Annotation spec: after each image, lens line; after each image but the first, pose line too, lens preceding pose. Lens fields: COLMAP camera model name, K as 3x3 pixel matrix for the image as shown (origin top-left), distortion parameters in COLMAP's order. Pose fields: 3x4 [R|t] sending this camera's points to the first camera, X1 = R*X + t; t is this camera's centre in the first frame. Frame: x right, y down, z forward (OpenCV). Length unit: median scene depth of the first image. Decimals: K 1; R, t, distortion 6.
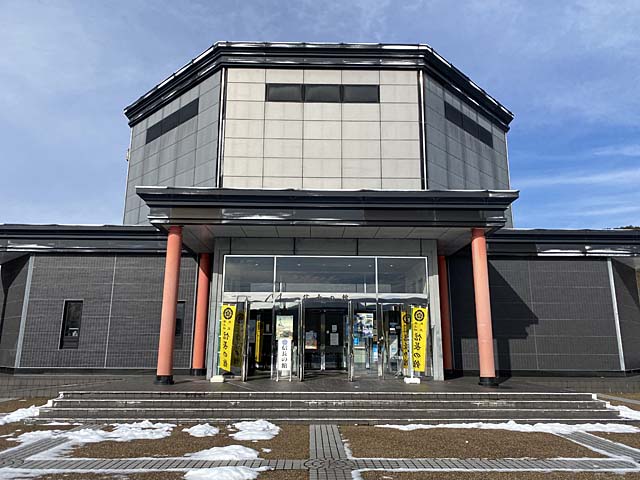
lens RADIAL K [[479.2, 0, 320.0], [0, 479.2, 240.0], [0, 0, 1]] dist [-0.000413, -0.000110]
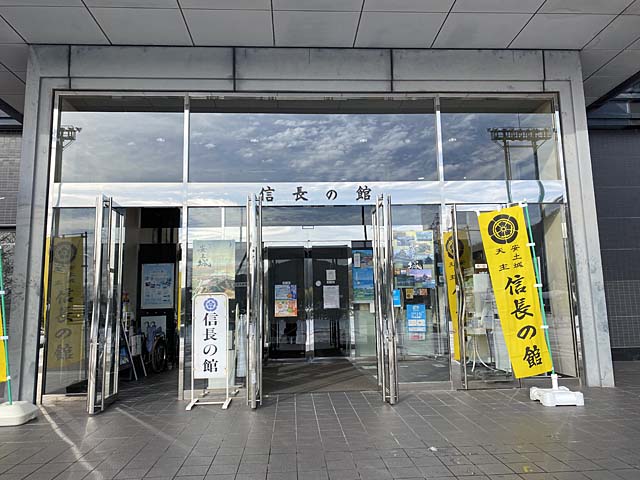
lens RADIAL K [[480.0, 0, 320.0], [0, 480.0, 240.0], [0, 0, 1]] dist [-0.110813, 0.000022]
pose [[0.999195, -0.019915, 0.034827, 0.001223], [0.017104, 0.996709, 0.079243, 0.128872], [-0.036291, -0.078583, 0.996247, 0.603415]]
